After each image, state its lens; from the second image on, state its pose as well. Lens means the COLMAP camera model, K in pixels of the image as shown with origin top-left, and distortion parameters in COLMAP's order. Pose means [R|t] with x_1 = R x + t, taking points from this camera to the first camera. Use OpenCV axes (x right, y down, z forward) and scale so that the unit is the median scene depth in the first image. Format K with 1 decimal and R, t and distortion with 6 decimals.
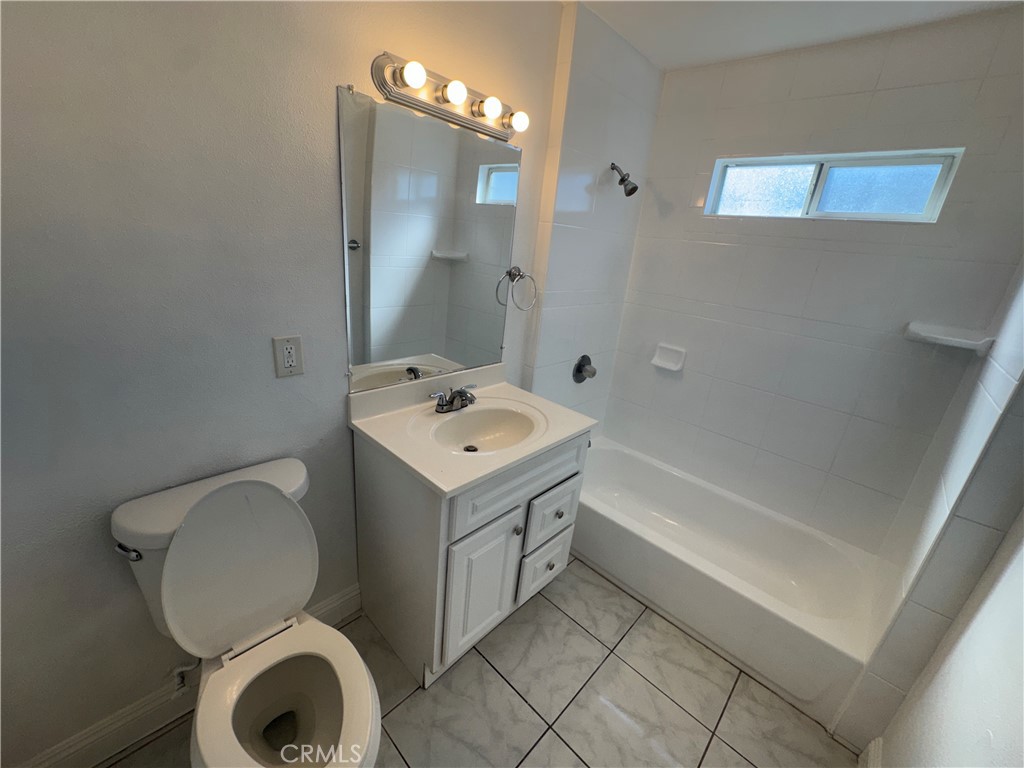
lens RADIAL K [[408.5, 0, 507.1], [0, 408.5, 382.4], [0, 0, 1]] dist [-0.000951, 0.000016]
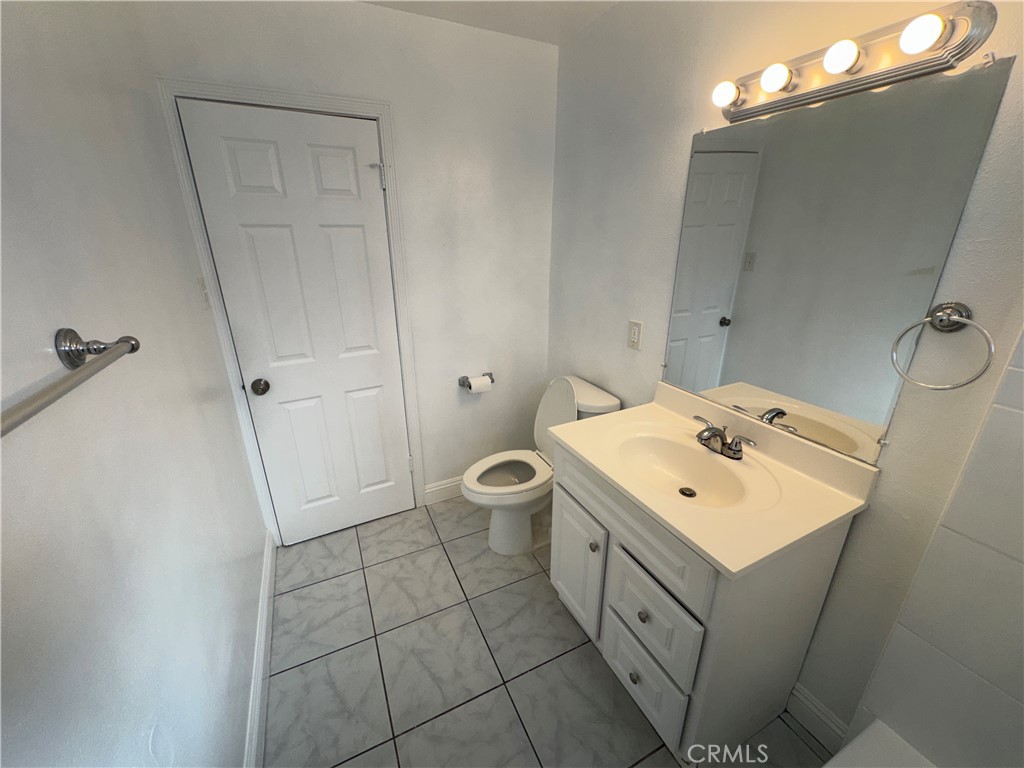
lens RADIAL K [[408.5, 0, 505.3], [0, 408.5, 382.3], [0, 0, 1]] dist [-0.000951, 0.000016]
pose [[-0.363338, 0.227854, -0.903365, 0.892032], [-0.332546, 0.874041, 0.354210, -0.247351], [0.870286, 0.429109, -0.241800, 0.898366]]
